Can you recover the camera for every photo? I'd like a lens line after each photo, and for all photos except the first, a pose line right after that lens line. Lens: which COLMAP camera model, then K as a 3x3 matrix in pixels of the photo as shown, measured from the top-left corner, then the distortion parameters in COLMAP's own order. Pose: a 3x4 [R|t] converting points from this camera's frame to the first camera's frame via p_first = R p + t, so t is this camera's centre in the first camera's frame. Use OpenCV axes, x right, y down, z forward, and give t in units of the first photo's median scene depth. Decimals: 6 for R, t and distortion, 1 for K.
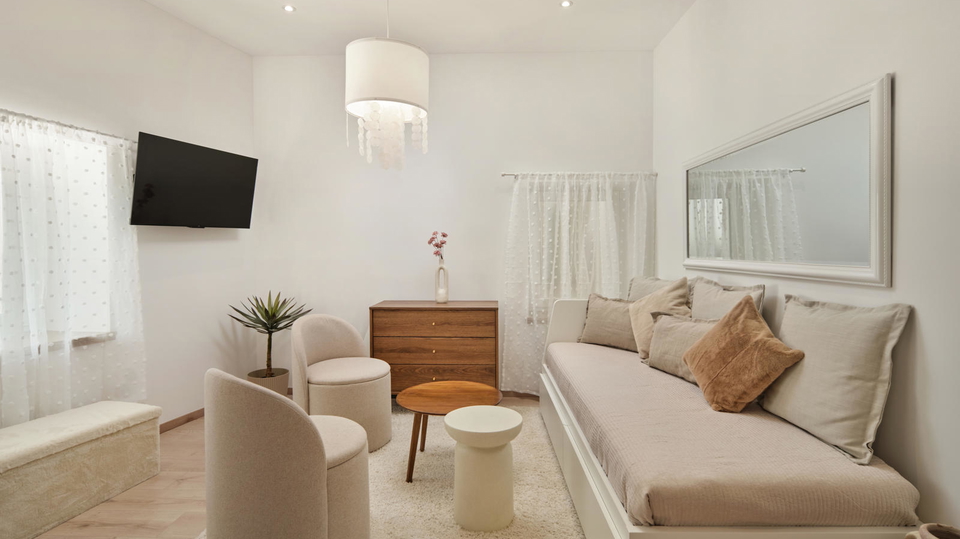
lens RADIAL K [[470.2, 0, 478.8], [0, 470.2, 259.0], [0, 0, 1]] dist [0.001600, -0.000059]
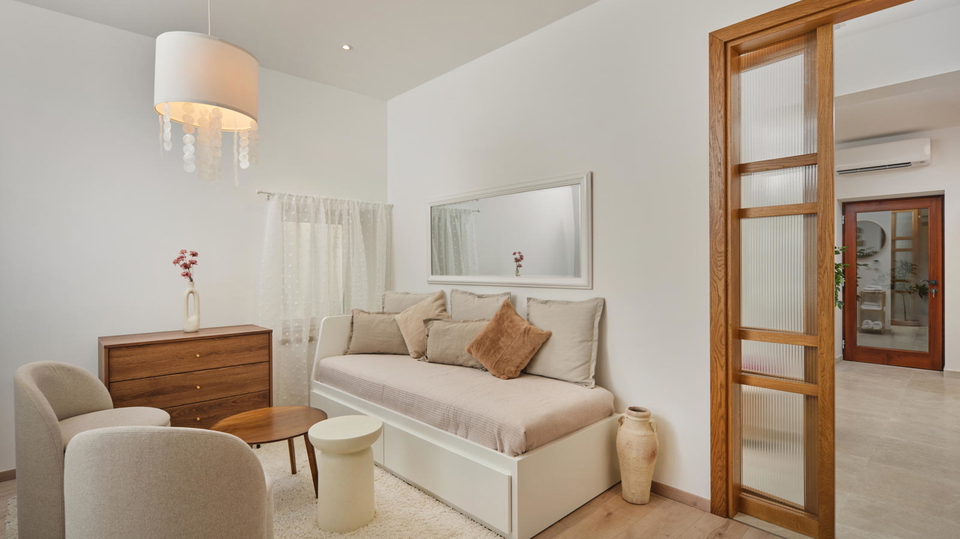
lens RADIAL K [[466.0, 0, 480.0], [0, 466.0, 269.5], [0, 0, 1]] dist [-0.001868, -0.000327]
pose [[0.712609, -0.008271, 0.701512, -0.362891], [0.020577, 0.999747, -0.009114, -0.003720], [-0.701259, 0.020930, 0.712599, 0.013215]]
